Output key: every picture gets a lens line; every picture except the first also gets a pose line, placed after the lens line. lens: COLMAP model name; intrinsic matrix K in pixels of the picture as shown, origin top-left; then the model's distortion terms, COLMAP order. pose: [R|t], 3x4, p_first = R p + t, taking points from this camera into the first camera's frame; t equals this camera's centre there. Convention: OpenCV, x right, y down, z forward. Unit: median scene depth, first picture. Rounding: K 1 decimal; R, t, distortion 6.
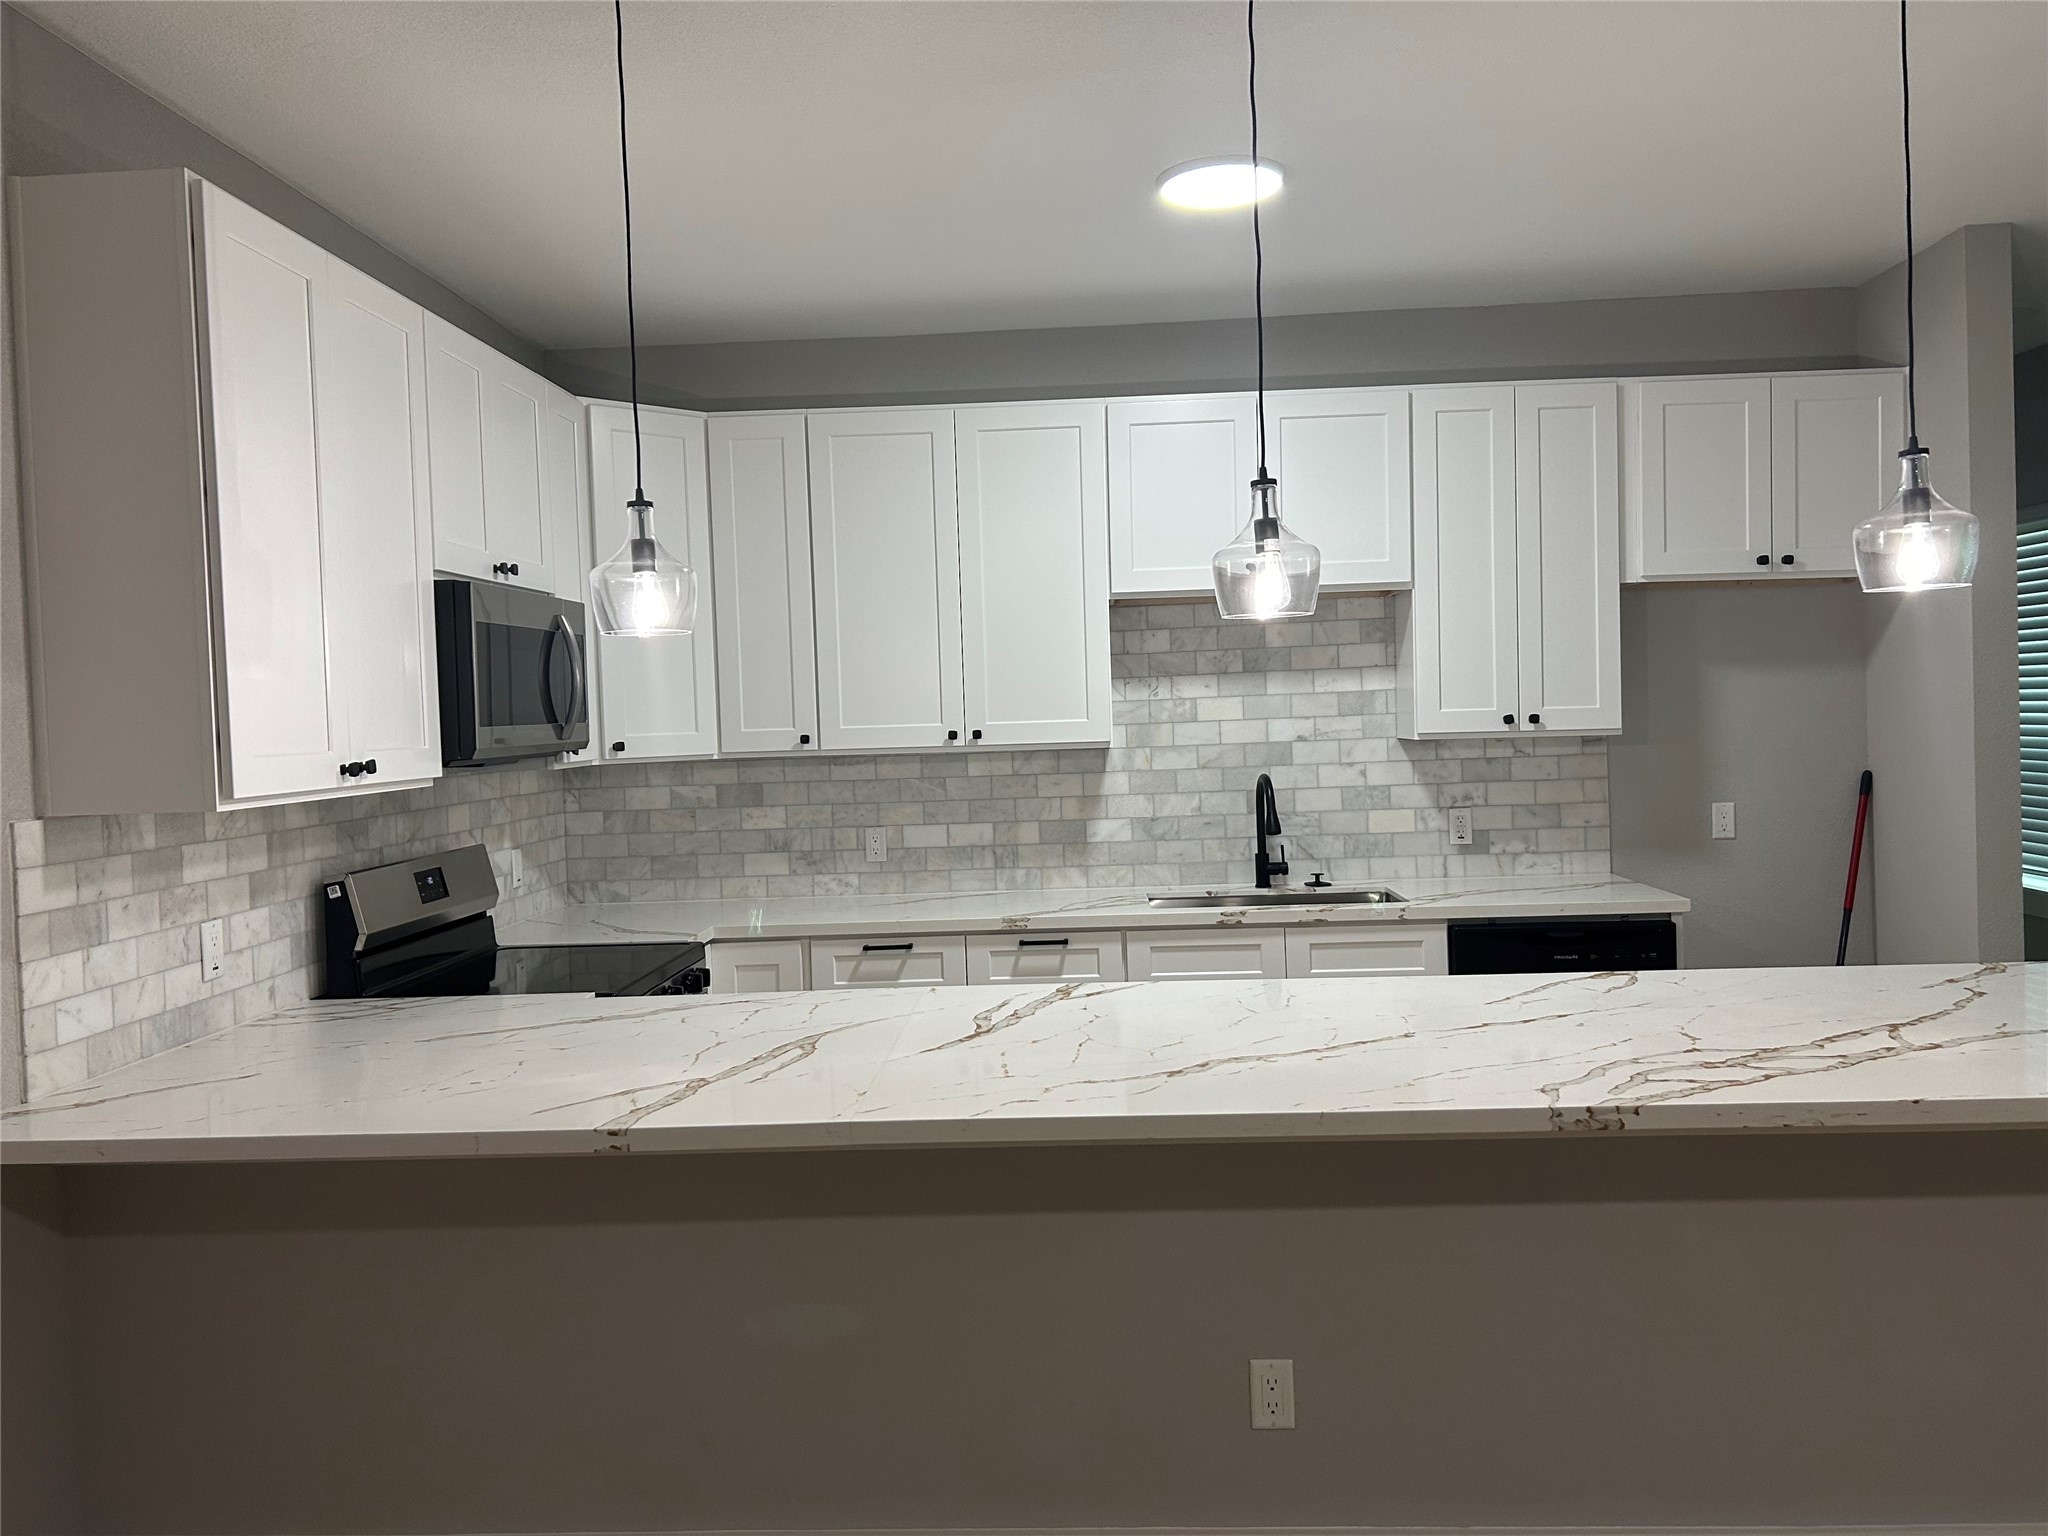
lens RADIAL K [[1533.8, 0, 1018.9], [0, 1533.8, 754.0], [0, 0, 1]] dist [0.056572, -0.064389]
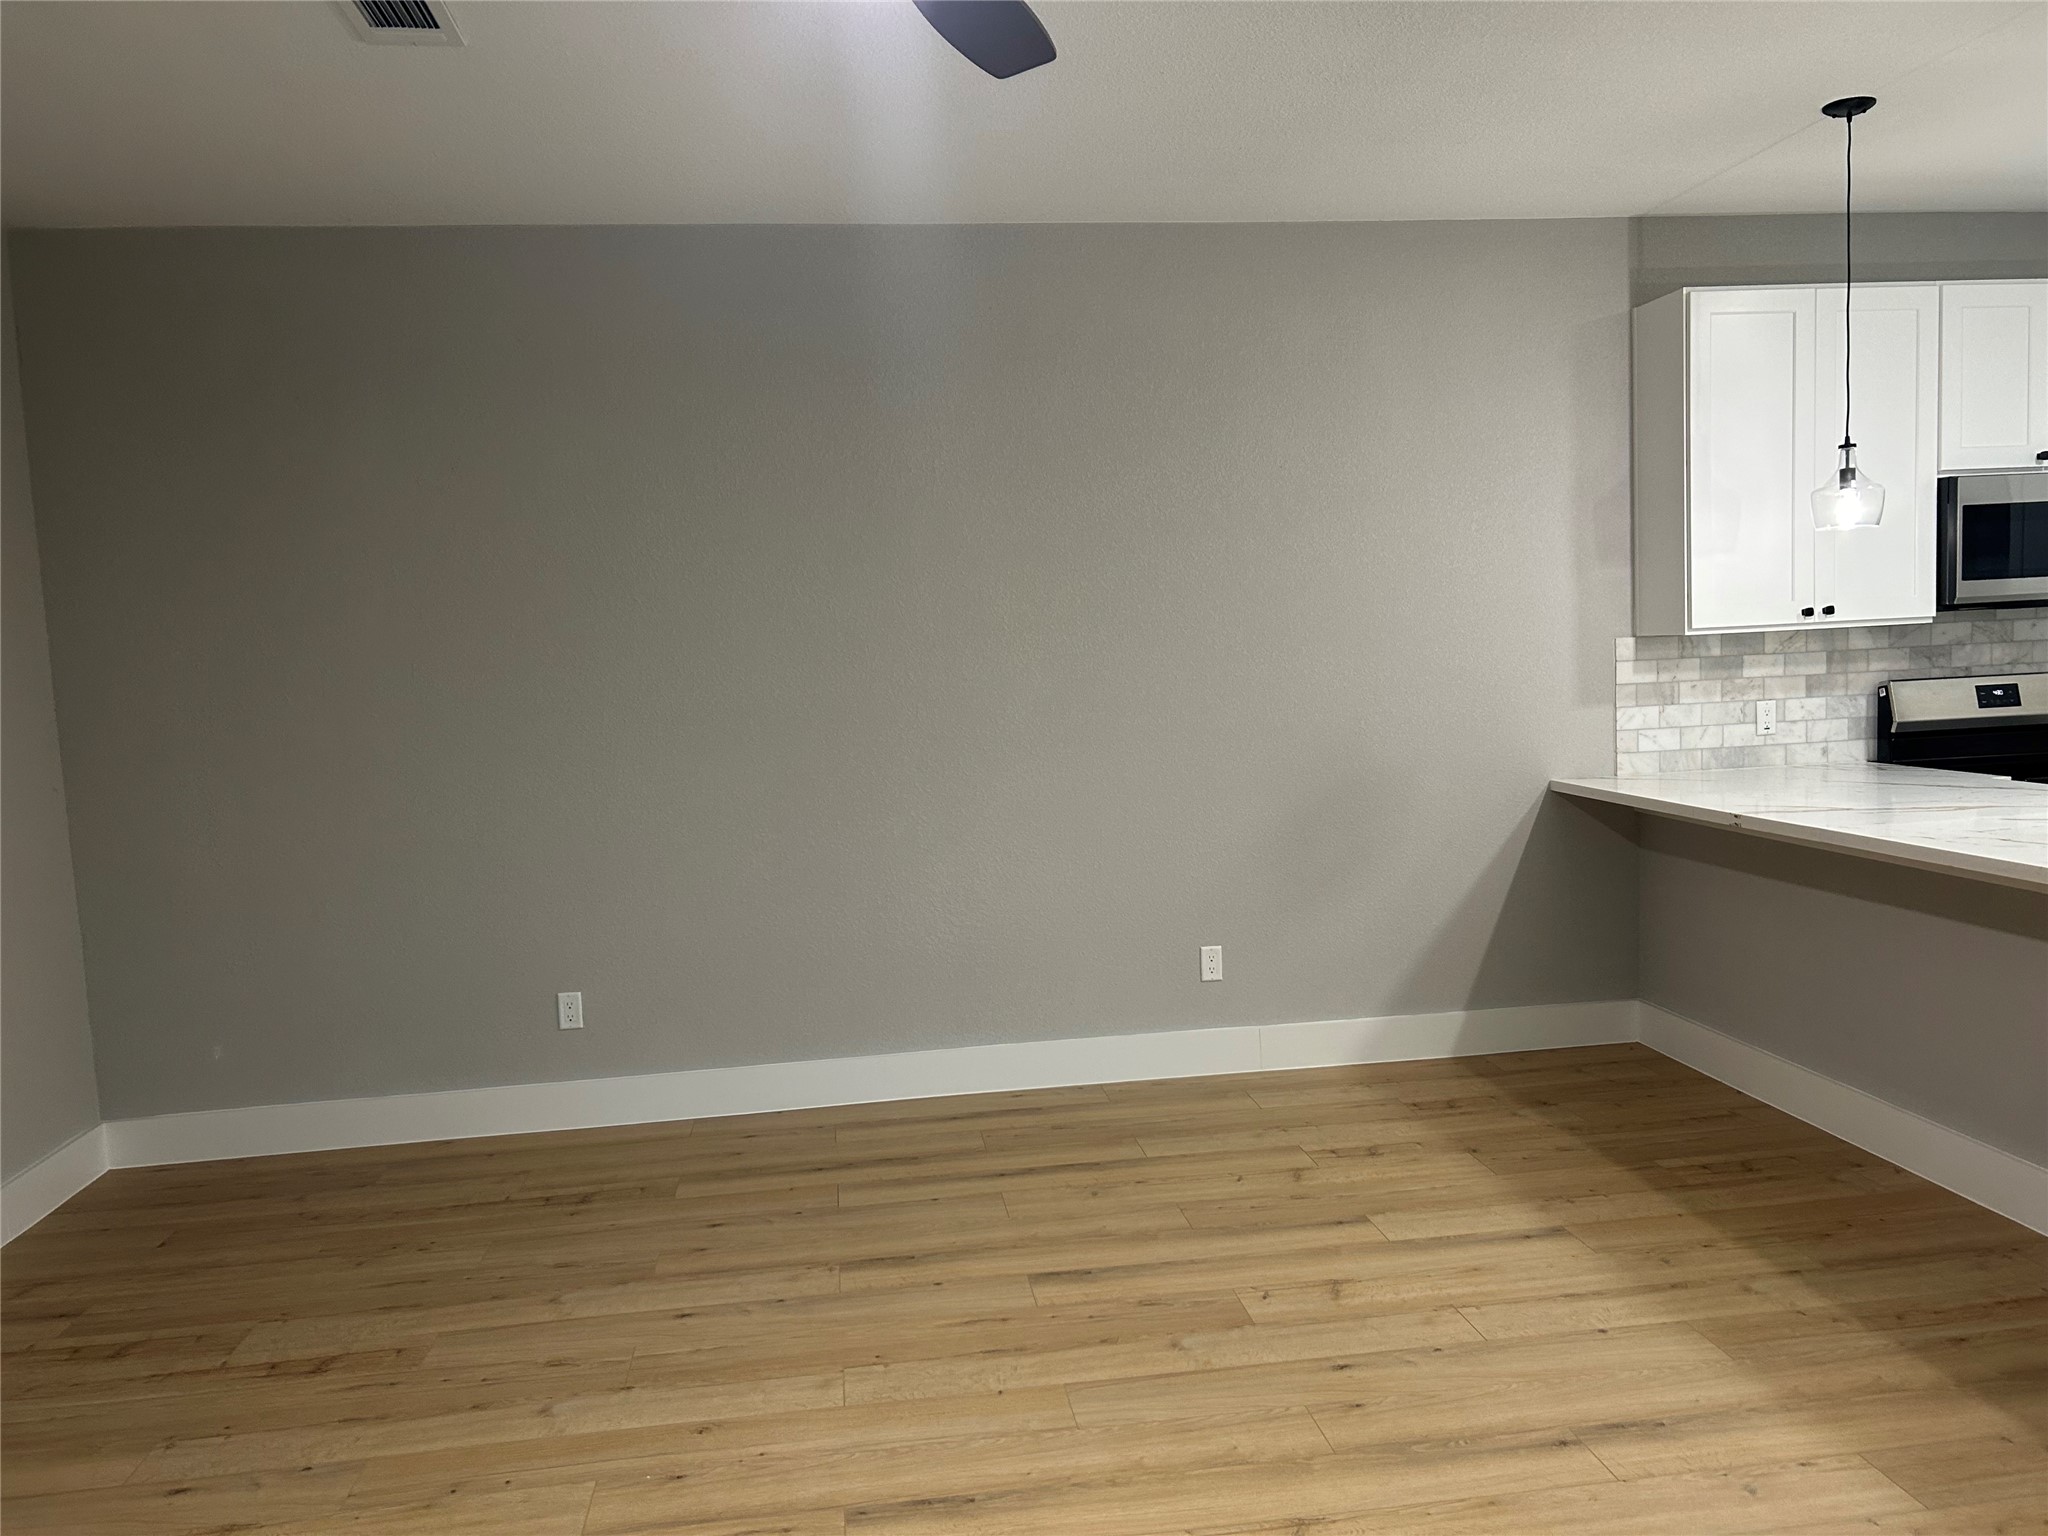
lens RADIAL K [[1533.8, 0, 1039.6], [0, 1533.8, 781.6], [0, 0, 1]] dist [0.056572, -0.064389]
pose [[0.189411, 0.114361, -0.975215, 0.645103], [0.011719, 0.992860, 0.118707, -0.010031], [0.981828, -0.033913, 0.186719, -0.068451]]
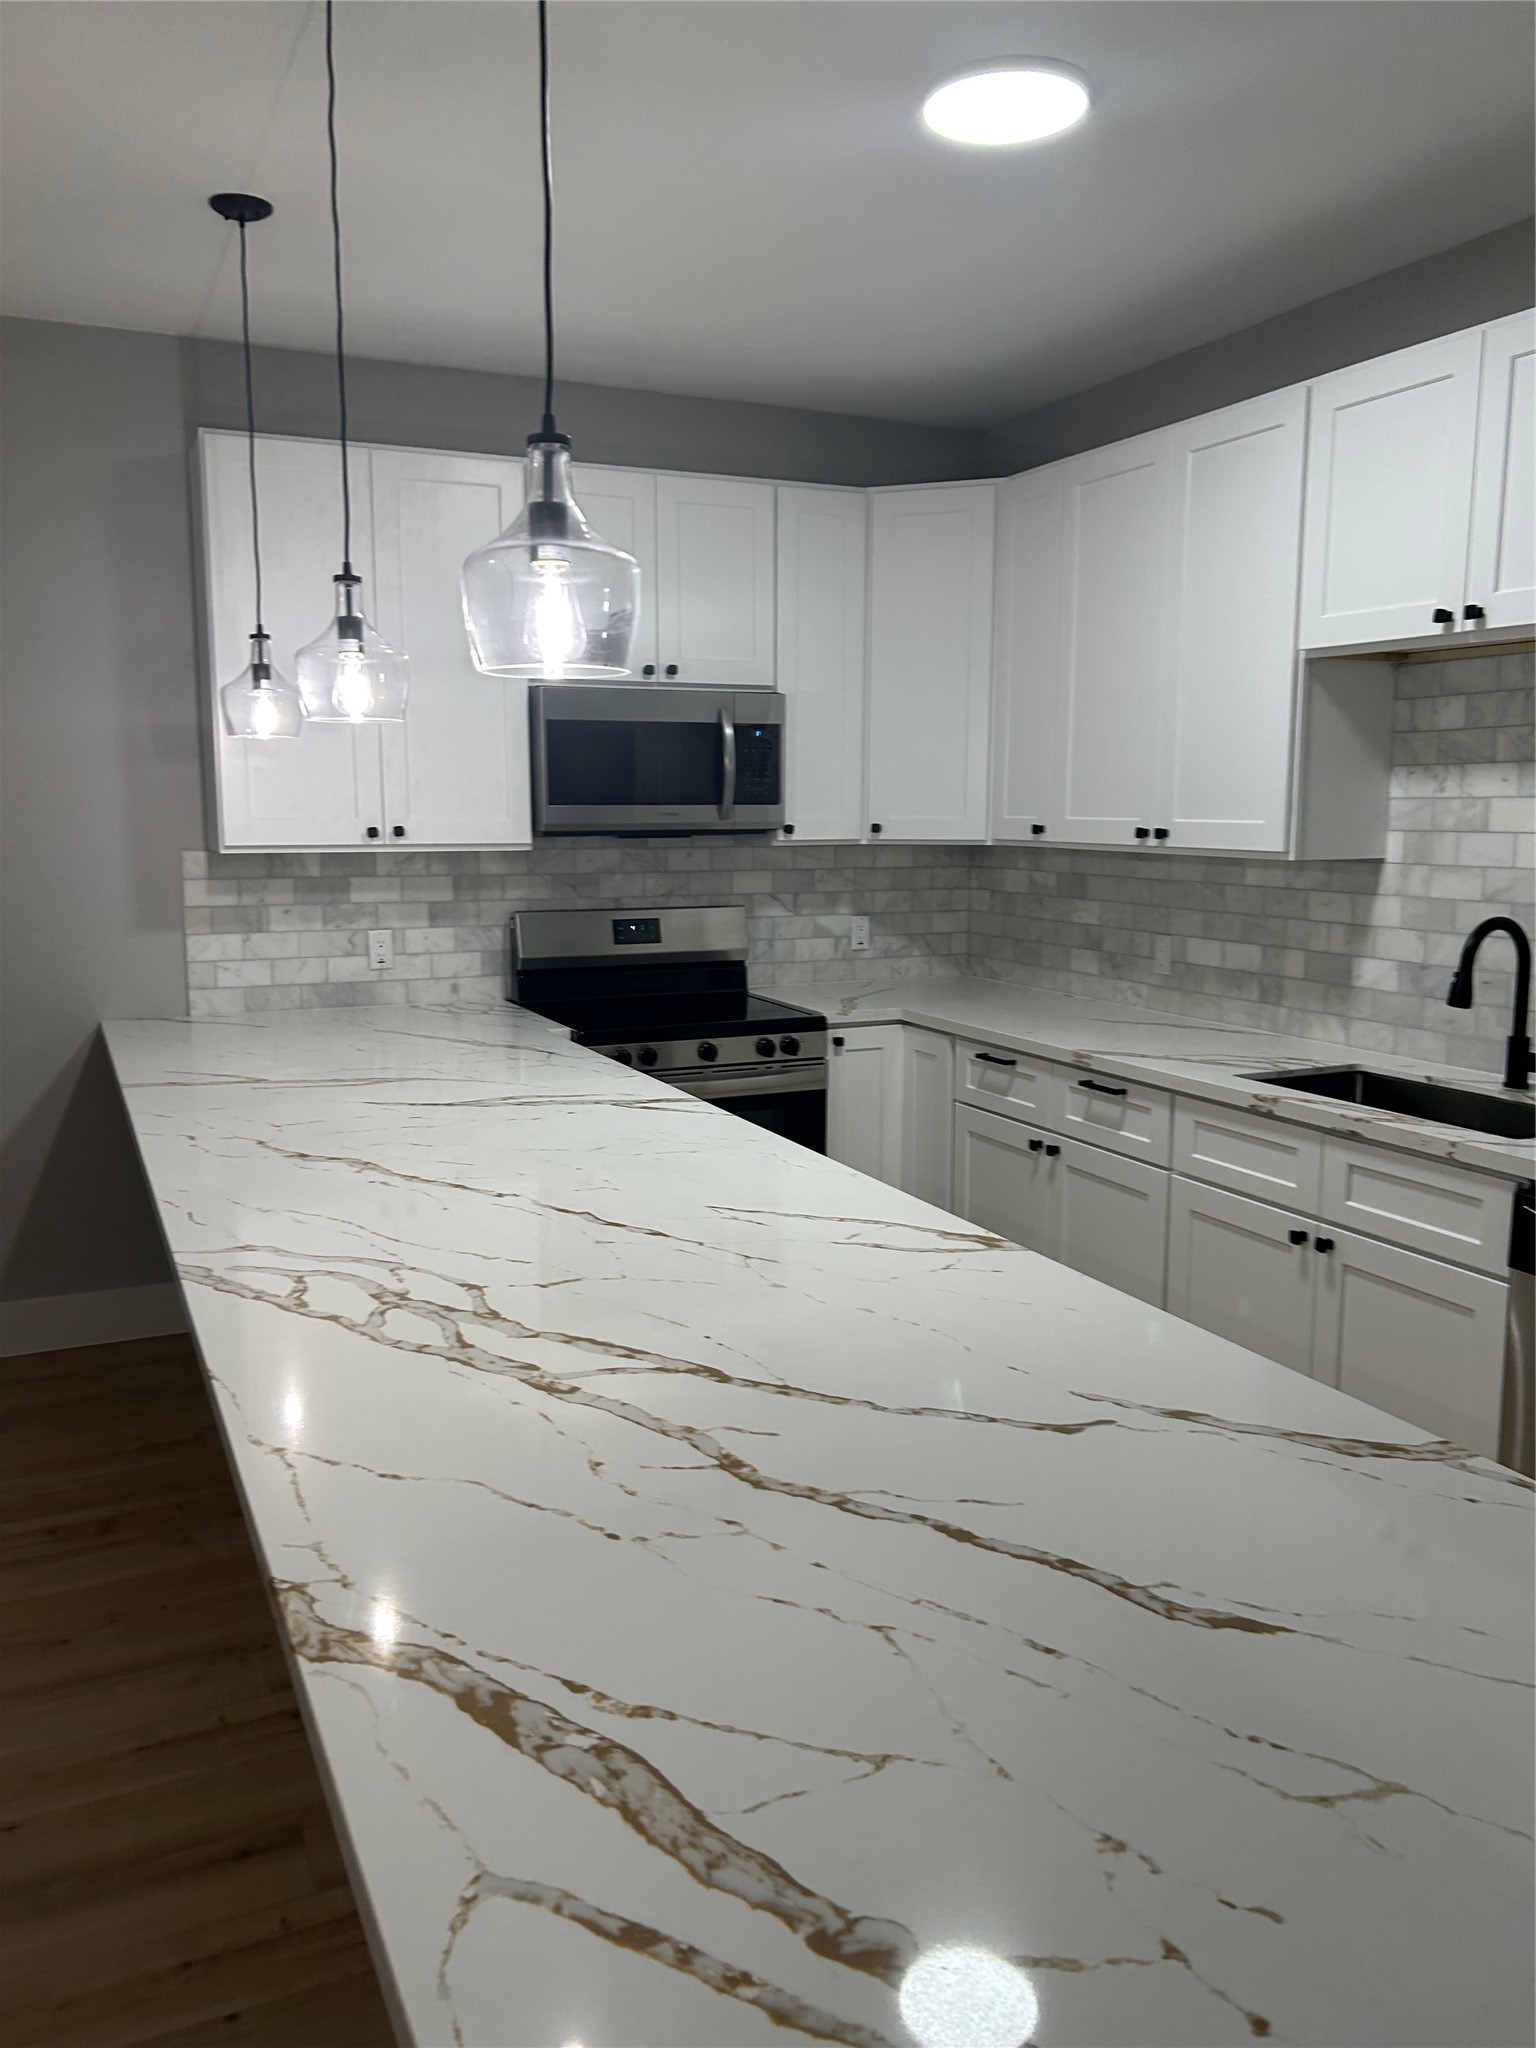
lens RADIAL K [[1533.8, 0, 755.4], [0, 1533.8, 1005.3], [0, 0, 1]] dist [0.056572, -0.064389]
pose [[0.462120, 0.151881, -0.873715, 0.609615], [-0.041660, 0.987855, 0.149688, -0.036627], [0.885839, -0.032775, 0.462835, 0.409592]]
